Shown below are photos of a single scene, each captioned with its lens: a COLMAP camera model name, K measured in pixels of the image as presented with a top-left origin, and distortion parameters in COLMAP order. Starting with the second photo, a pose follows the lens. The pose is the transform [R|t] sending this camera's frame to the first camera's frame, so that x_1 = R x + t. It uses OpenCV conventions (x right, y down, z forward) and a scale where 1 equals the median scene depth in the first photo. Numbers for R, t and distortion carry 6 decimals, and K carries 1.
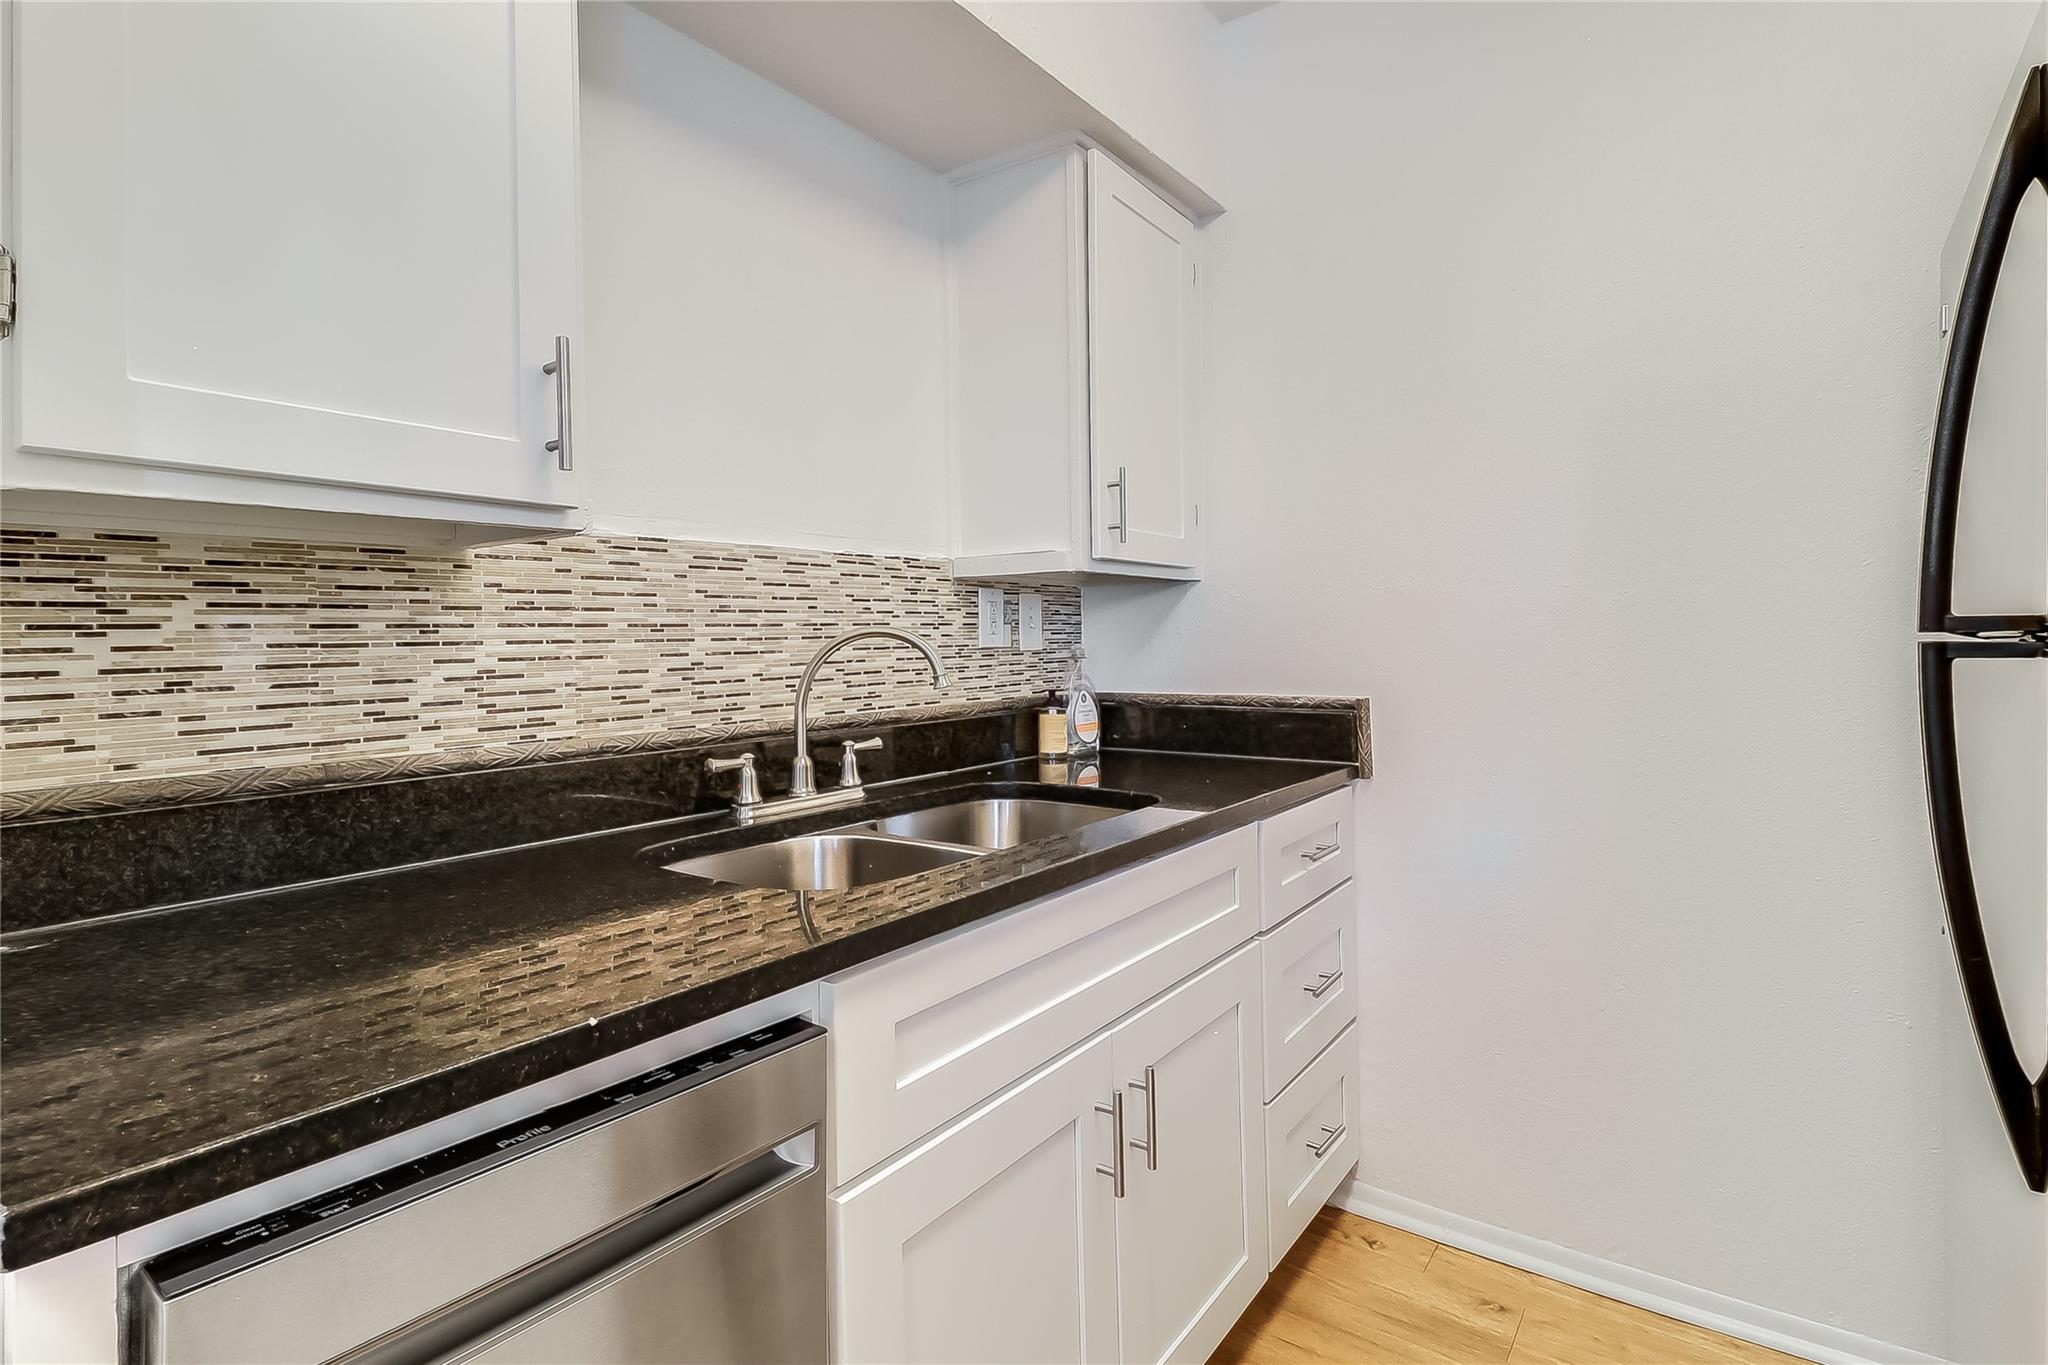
lens RADIAL K [[1025.4, 0, 1055.1], [0, 1025.4, 660.1], [0, 0, 1]] dist [0.026416, 0.000508]
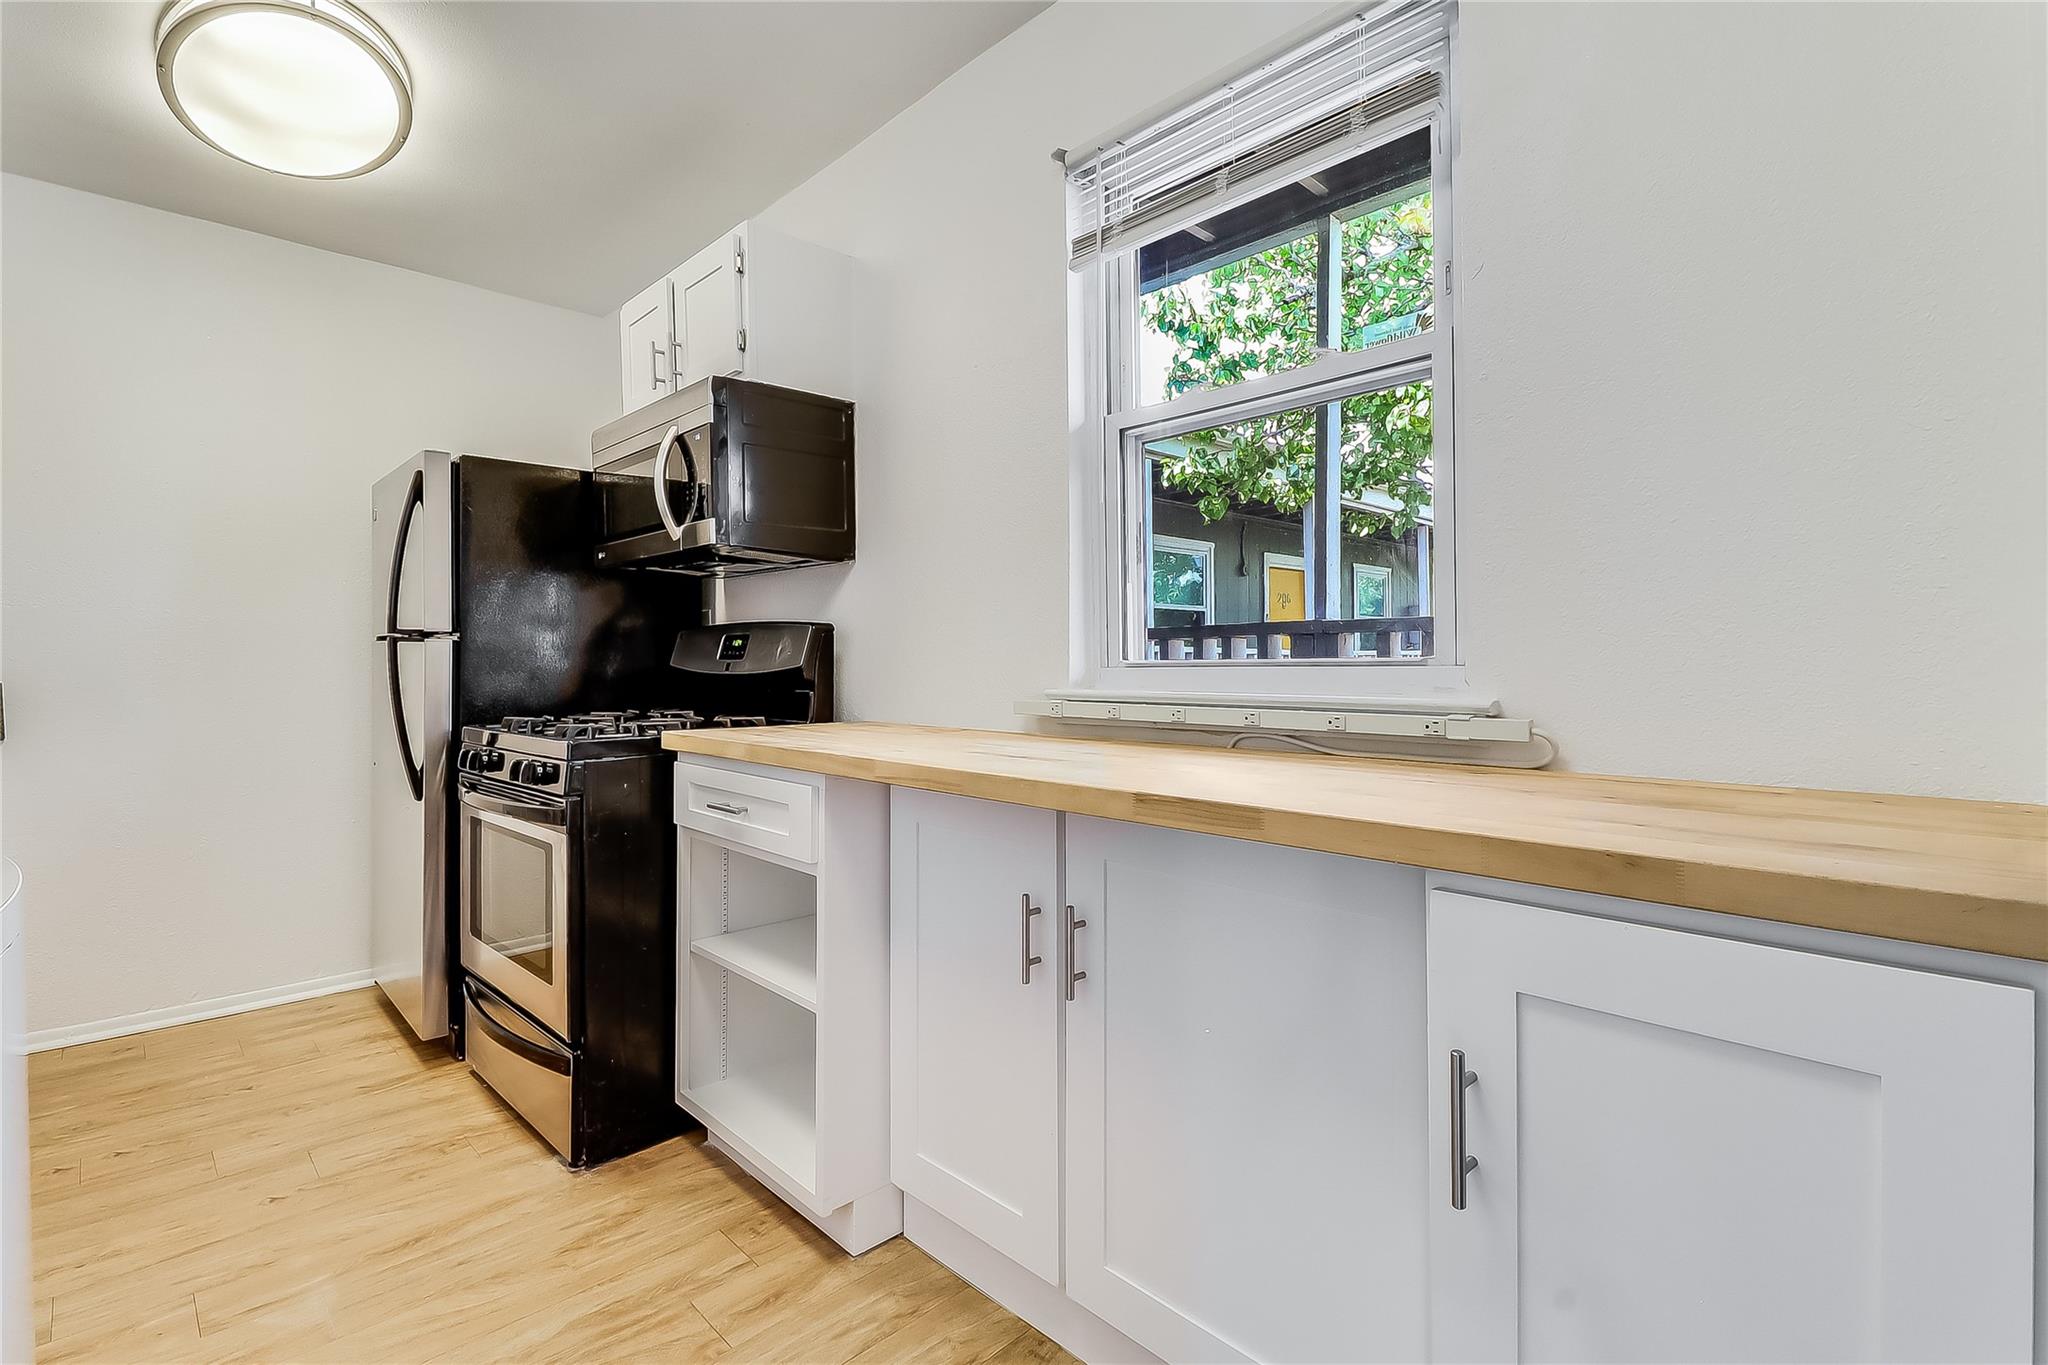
lens RADIAL K [[940.6, 0, 1046.0], [0, 940.6, 655.3], [0, 0, 1]] dist [0.015266, -0.013243]
pose [[0.176796, 0.013104, 0.984160, -0.743929], [0.029317, 0.999398, -0.018574, 0.068402], [-0.983811, 0.032137, 0.176305, -0.662692]]
